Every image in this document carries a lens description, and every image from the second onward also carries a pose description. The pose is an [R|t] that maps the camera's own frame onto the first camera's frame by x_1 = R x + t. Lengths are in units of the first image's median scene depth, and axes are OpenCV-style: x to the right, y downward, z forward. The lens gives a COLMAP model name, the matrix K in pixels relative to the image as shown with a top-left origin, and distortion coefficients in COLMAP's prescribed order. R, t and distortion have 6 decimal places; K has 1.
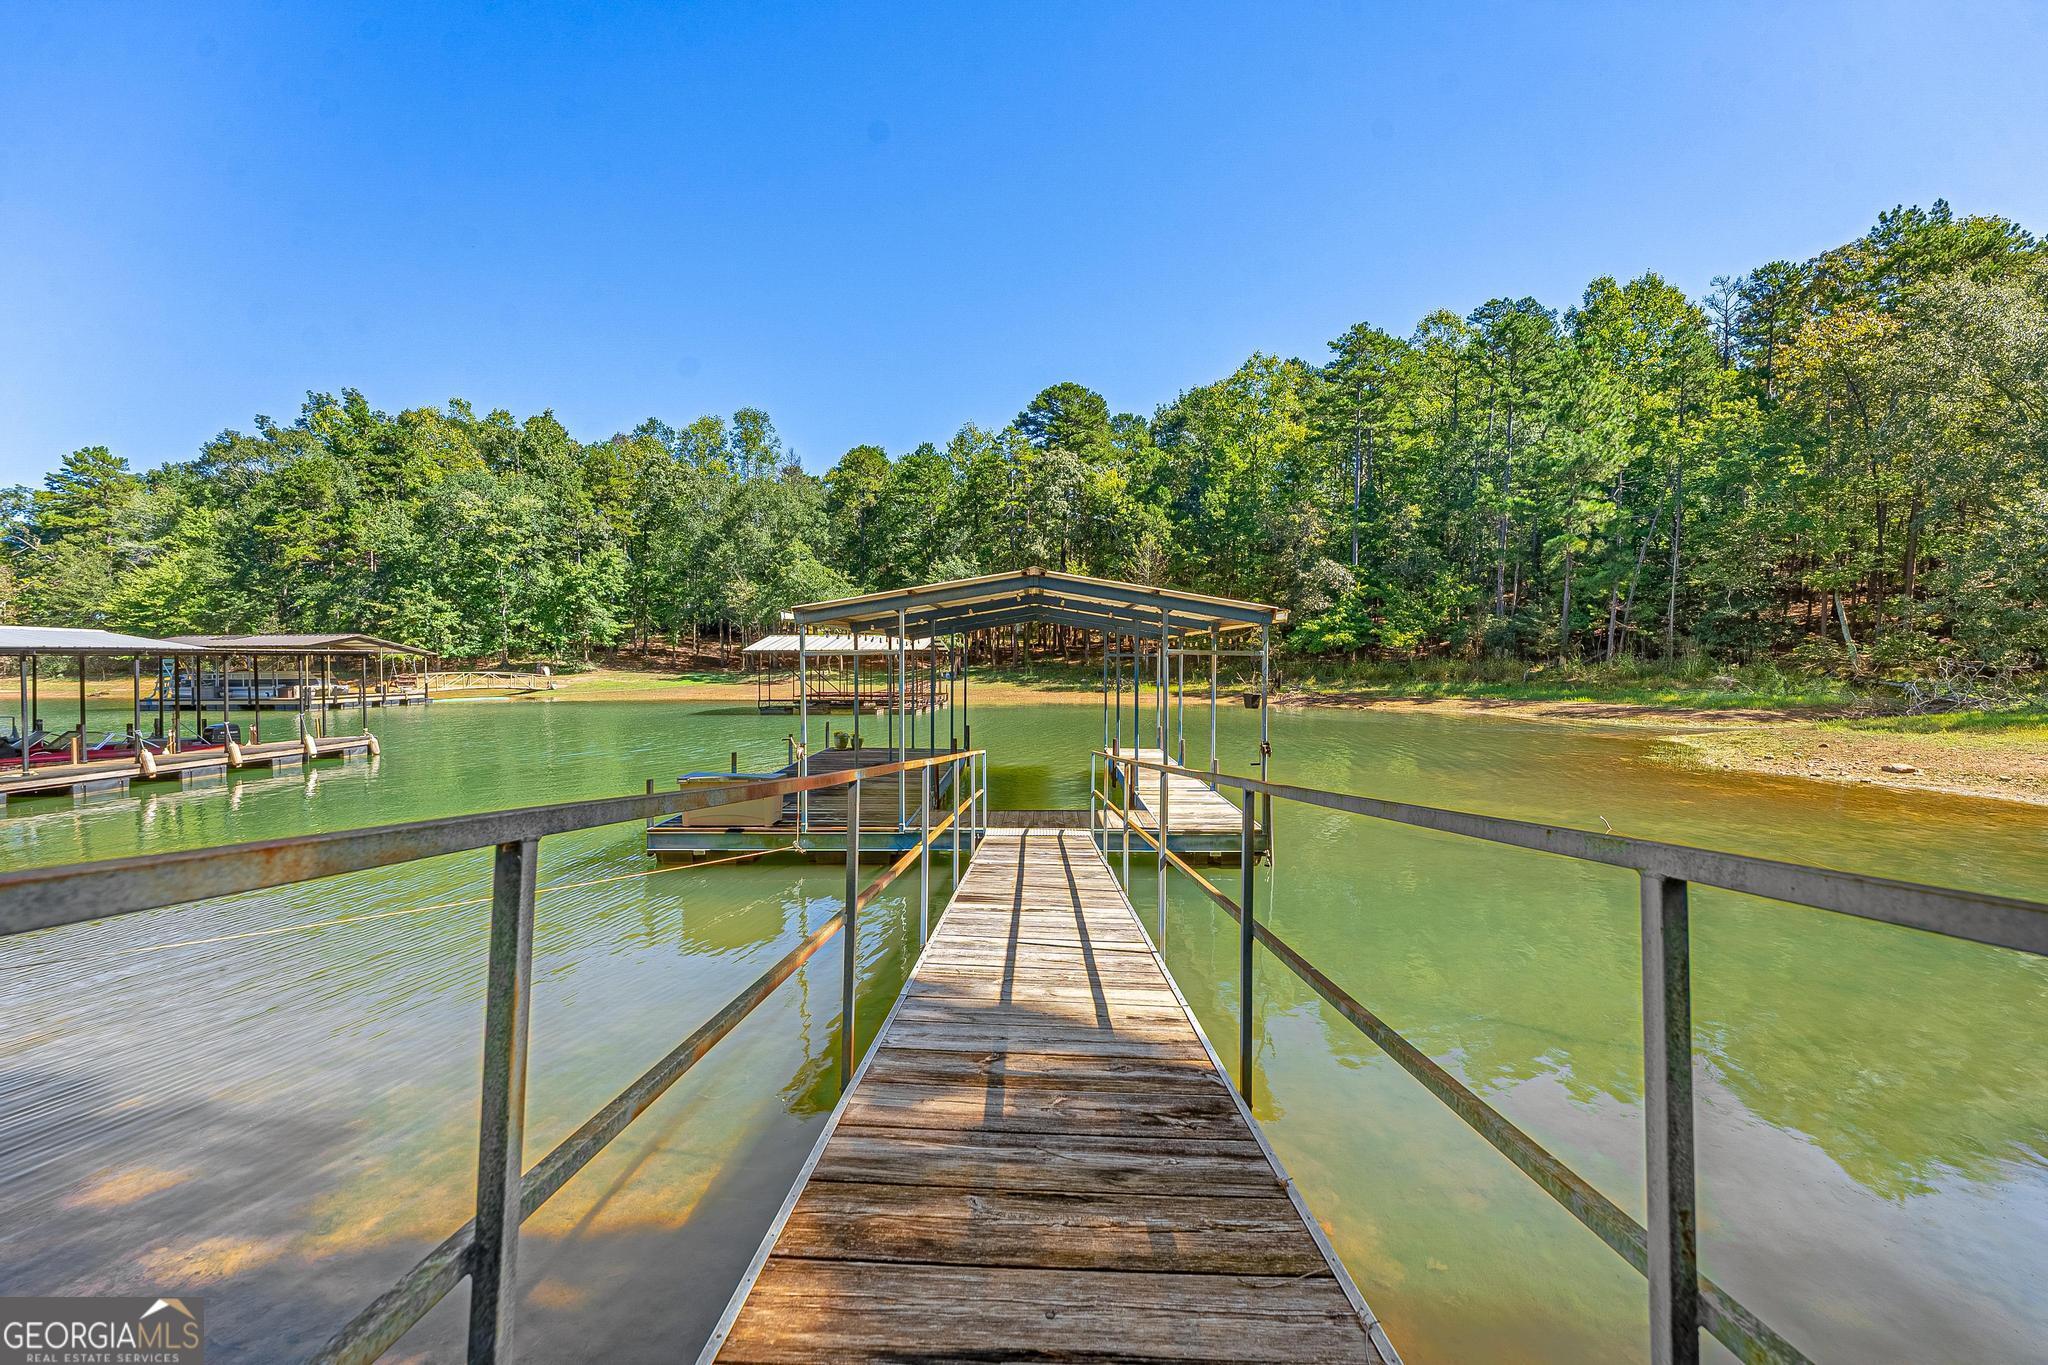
lens RADIAL K [[818.4, 0, 1021.6], [0, 818.4, 675.2], [0, 0, 1]] dist [-0.001553, -0.000092]
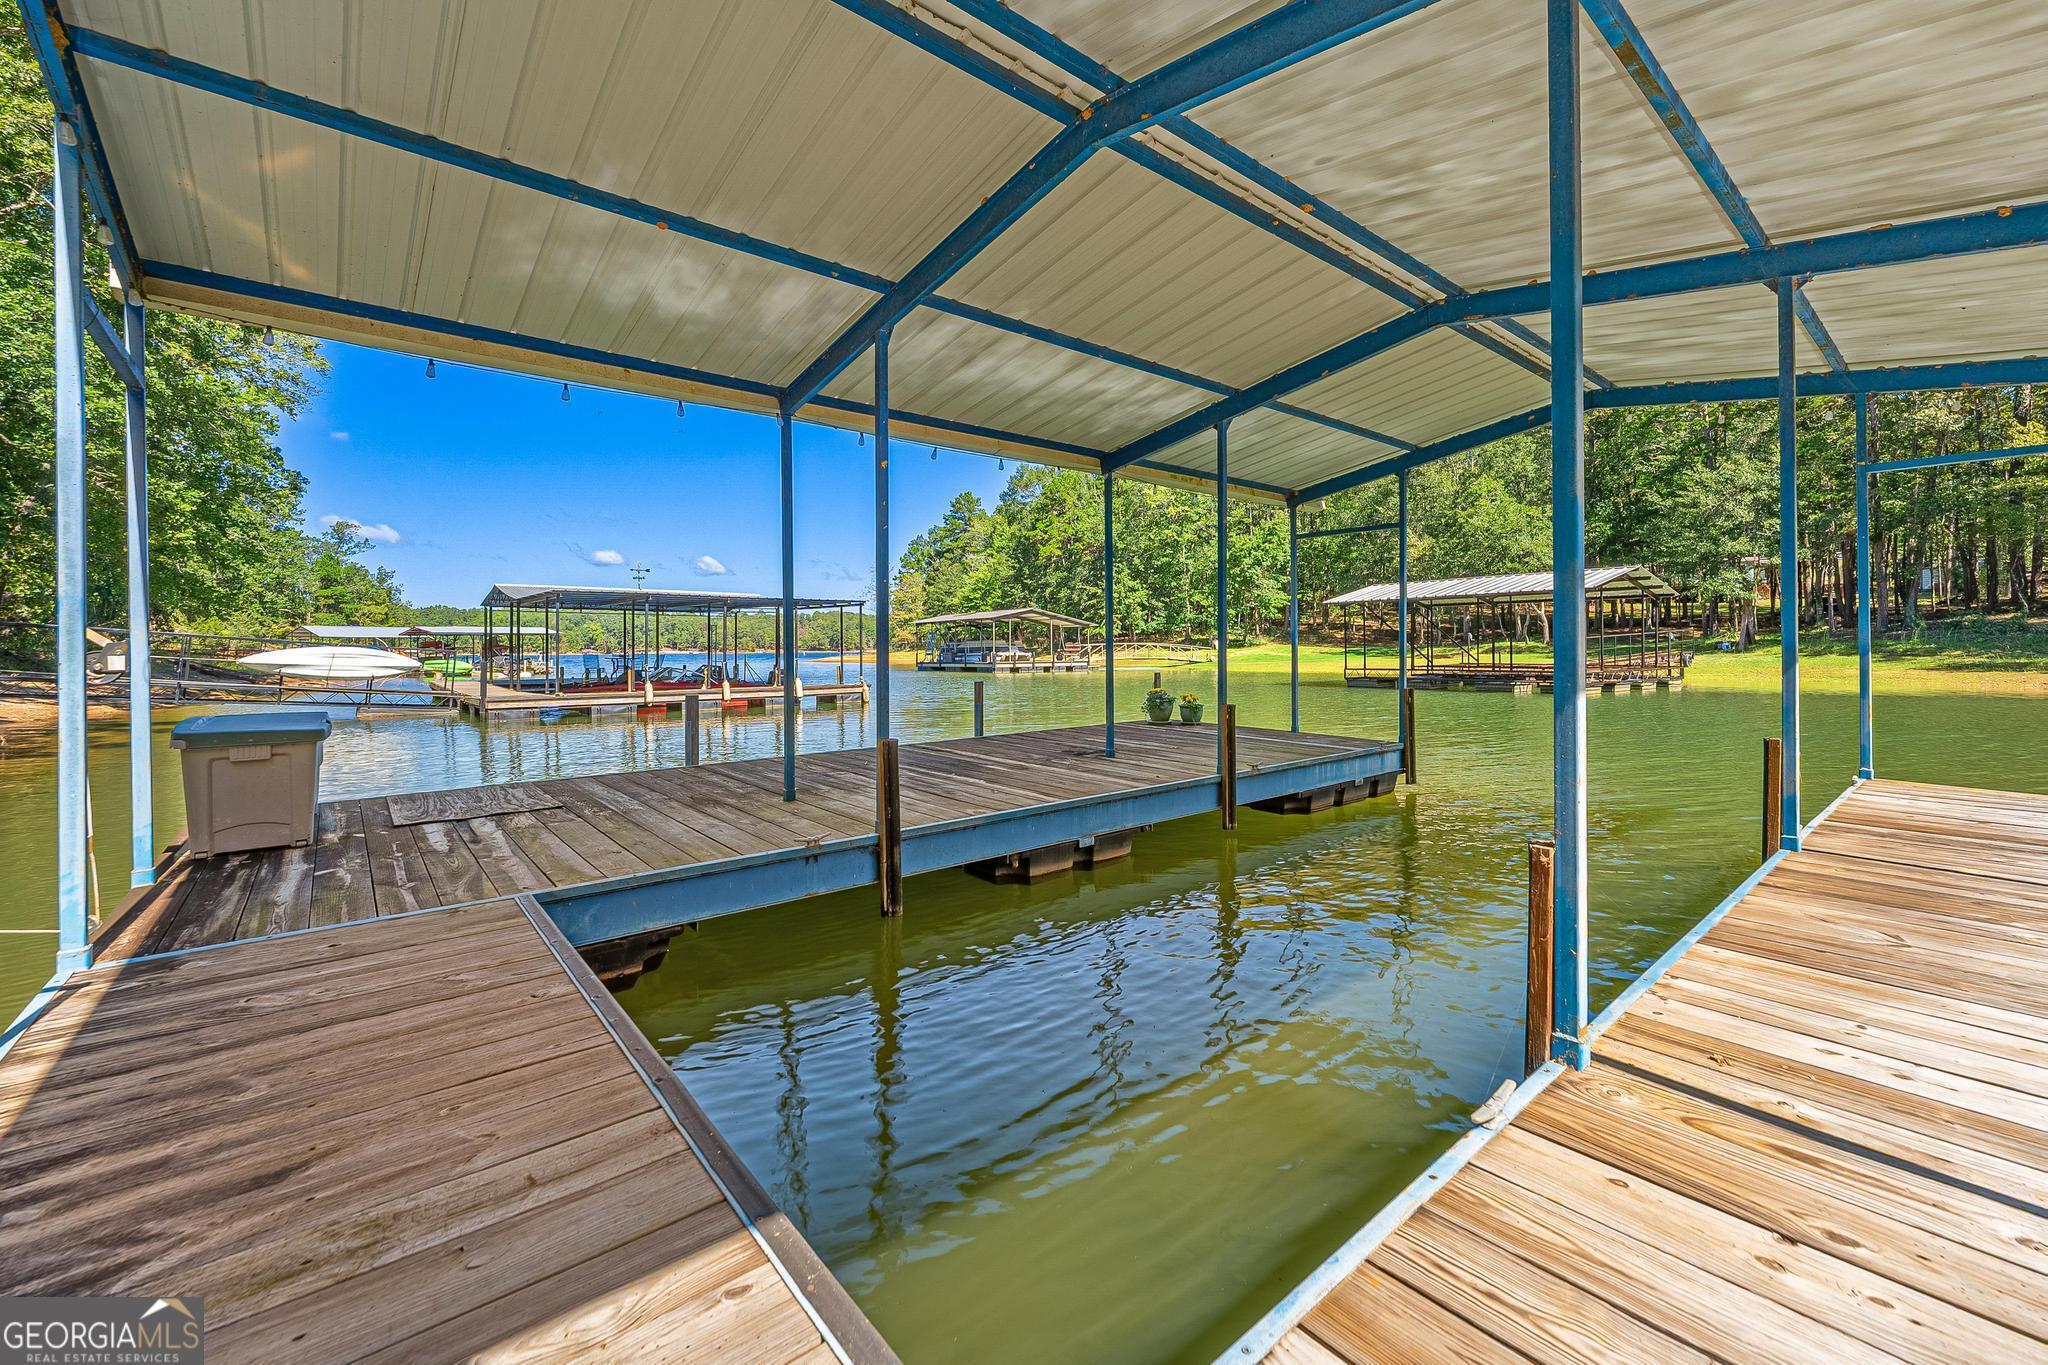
lens RADIAL K [[818.4, 0, 1014.9], [0, 818.4, 661.9], [0, 0, 1]] dist [-0.001553, -0.000092]
pose [[0.654599, 0.009061, -0.755922, 0.027420], [-0.005904, 0.999959, 0.006874, 0.011685], [0.755953, -0.000036, 0.654626, 0.140218]]
